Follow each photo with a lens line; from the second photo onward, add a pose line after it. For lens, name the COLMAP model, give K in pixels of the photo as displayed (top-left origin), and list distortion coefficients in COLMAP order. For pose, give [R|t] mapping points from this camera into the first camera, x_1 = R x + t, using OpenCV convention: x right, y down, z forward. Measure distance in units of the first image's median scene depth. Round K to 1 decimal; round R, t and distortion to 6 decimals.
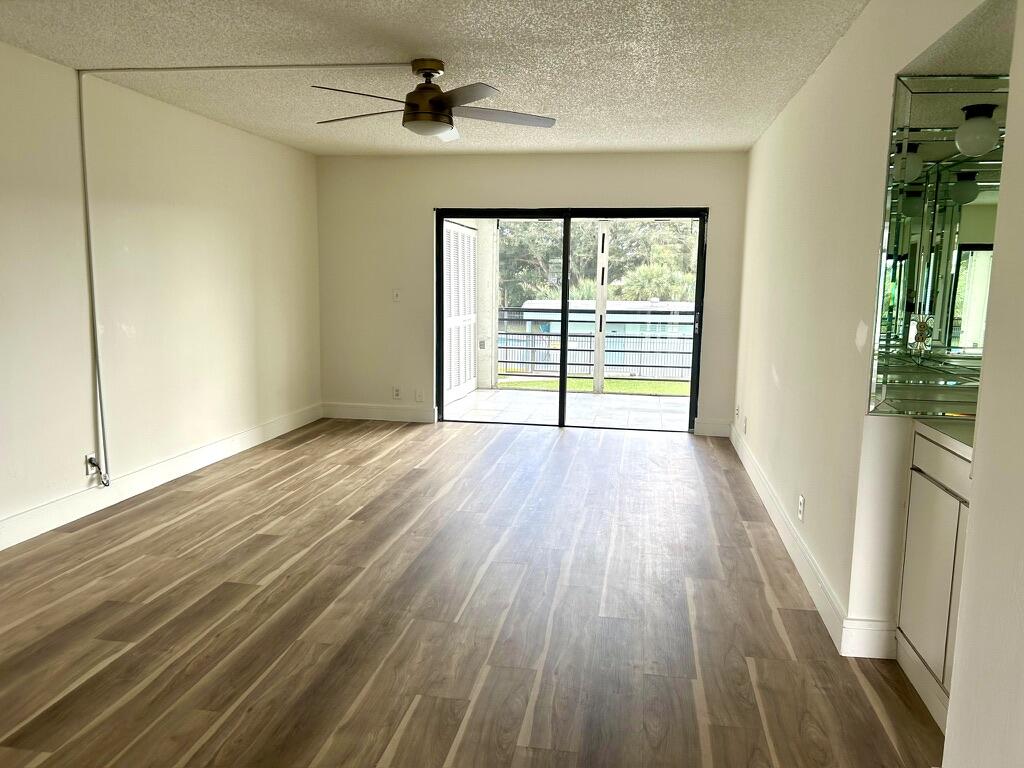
lens RADIAL K [[807.2, 0, 512.0], [0, 807.2, 384.0], [0, 0, 1]] dist [0.202756, -0.001151]
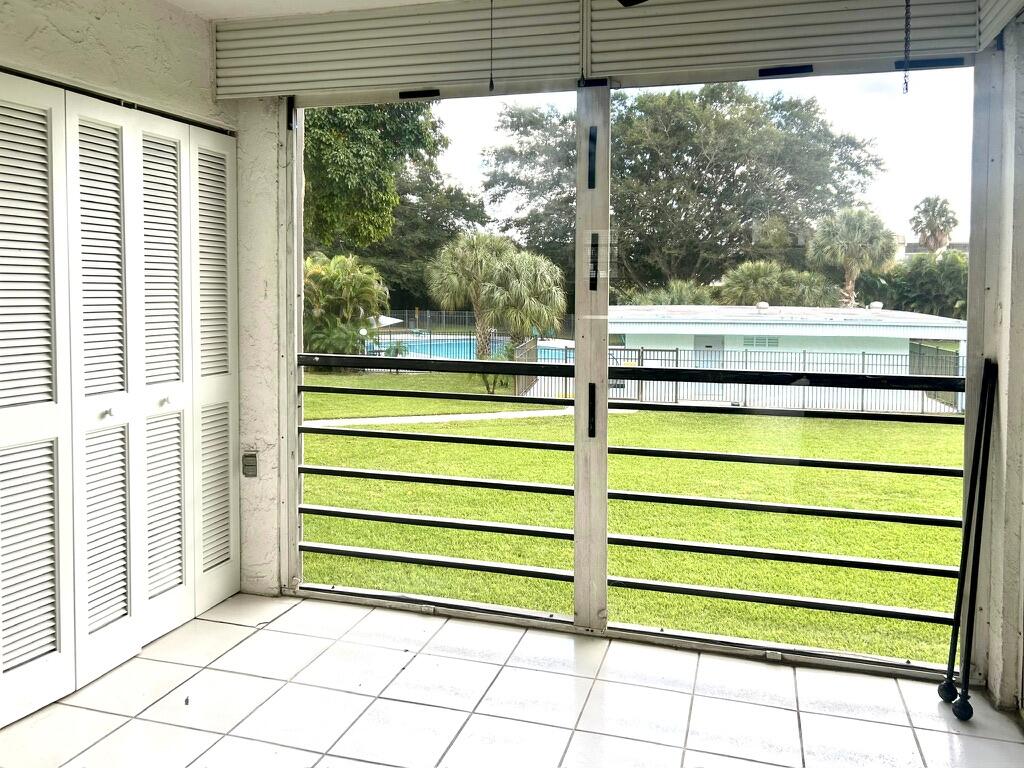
lens RADIAL K [[807.2, 0, 512.0], [0, 807.2, 384.0], [0, 0, 1]] dist [0.202756, -0.001151]
pose [[0.992923, 0.004979, -0.118657, 0.223533], [-0.005488, 0.999977, -0.003967, -0.160888], [0.118634, 0.004590, 0.992927, 1.330762]]
